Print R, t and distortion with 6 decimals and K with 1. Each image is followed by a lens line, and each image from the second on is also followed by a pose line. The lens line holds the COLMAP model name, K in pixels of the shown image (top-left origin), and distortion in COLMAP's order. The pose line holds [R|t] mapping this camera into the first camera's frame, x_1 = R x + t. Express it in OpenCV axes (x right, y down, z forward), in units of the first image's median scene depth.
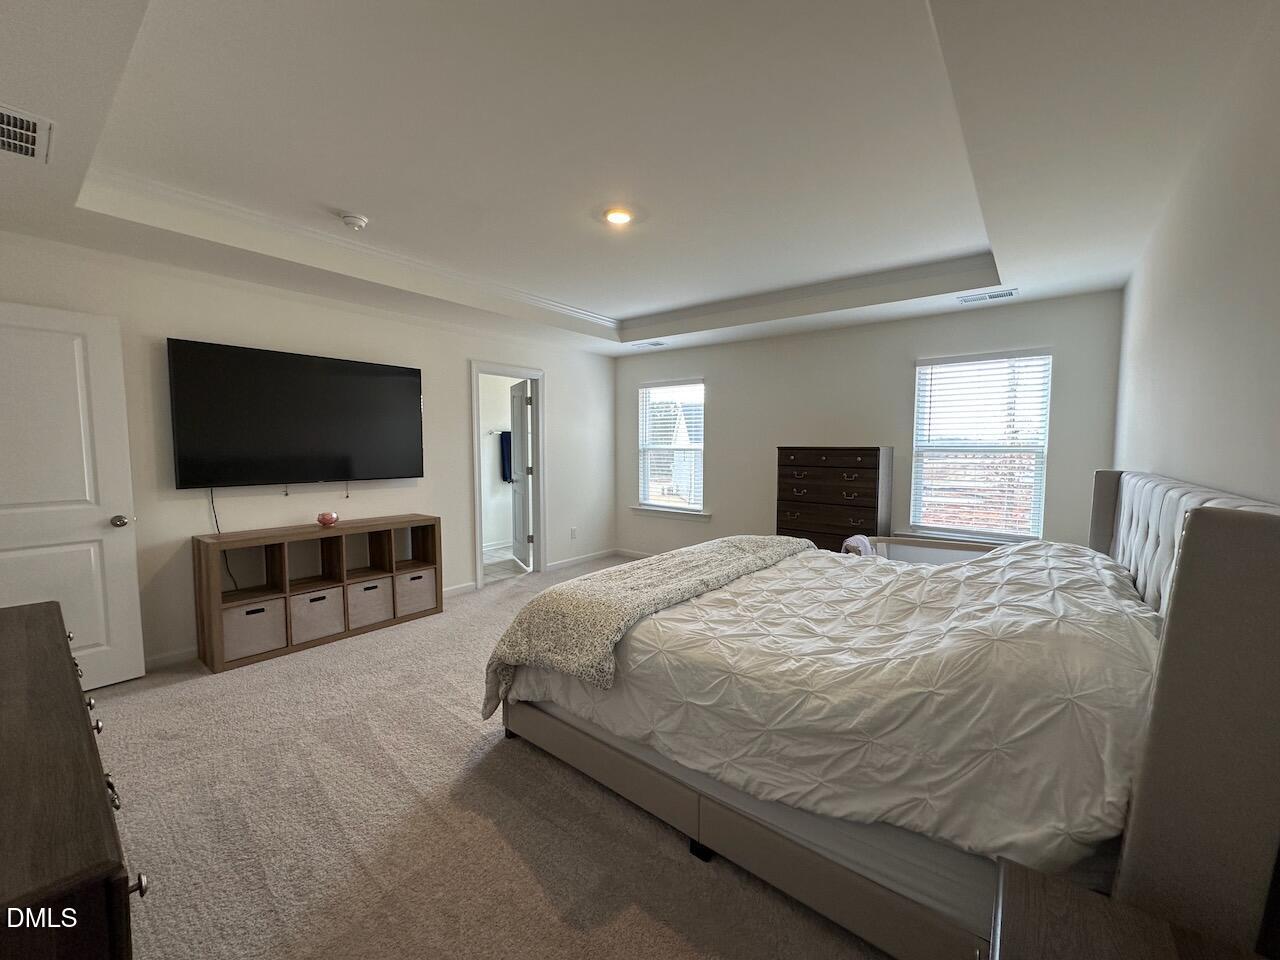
lens RADIAL K [[519.5, 0, 640.0], [0, 519.5, 480.0], [0, 0, 1]] dist [0.002272, 0.000224]
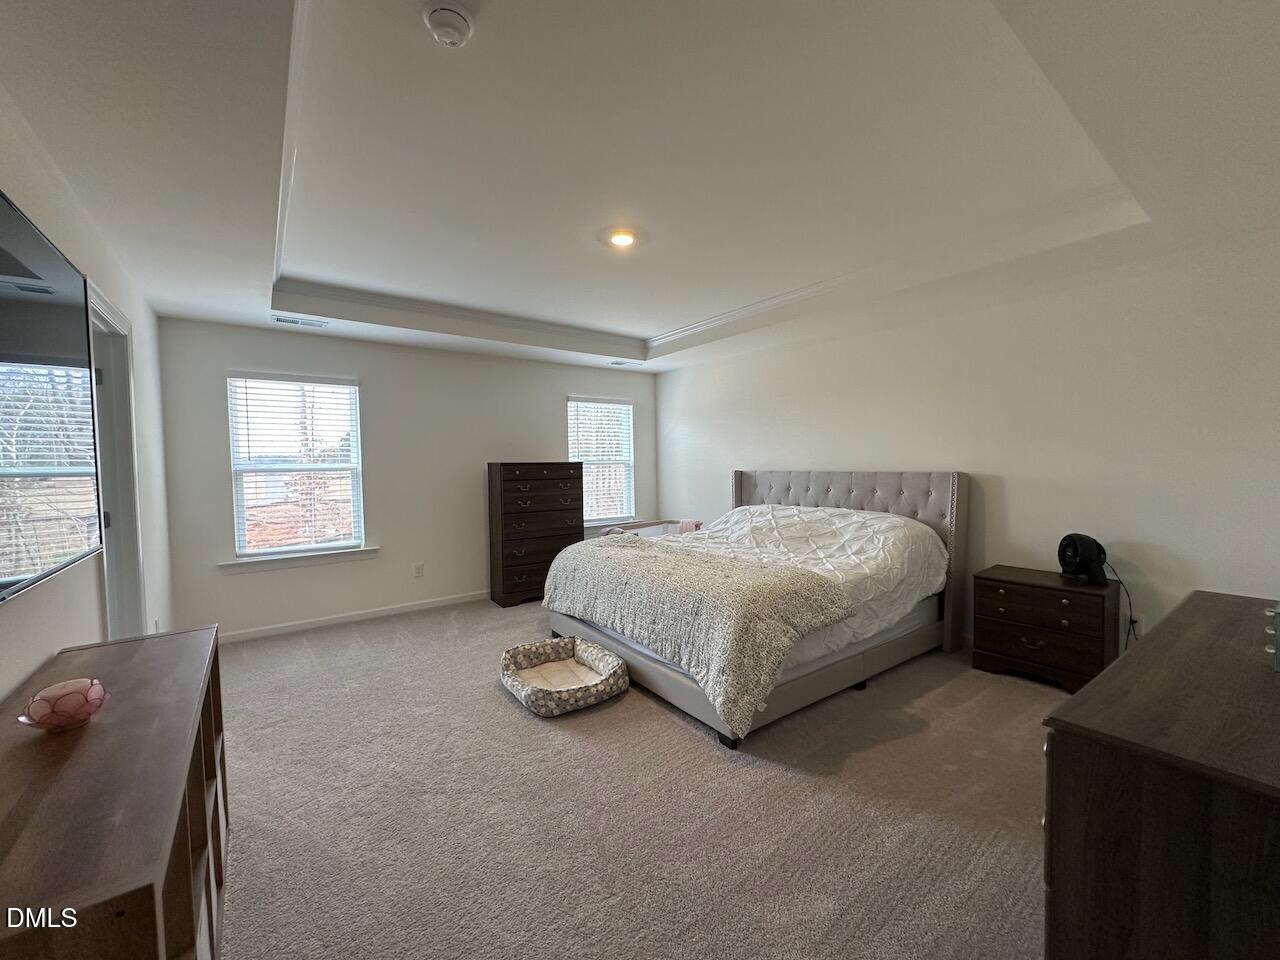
lens RADIAL K [[511.1, 0, 640.0], [0, 511.1, 480.0], [0, 0, 1]] dist [-0.002811, 0.000466]
pose [[0.258848, -0.043569, 0.964935, -0.626067], [0.079098, 0.996583, 0.023779, -0.030682], [-0.962674, 0.070169, 0.261410, 0.444438]]
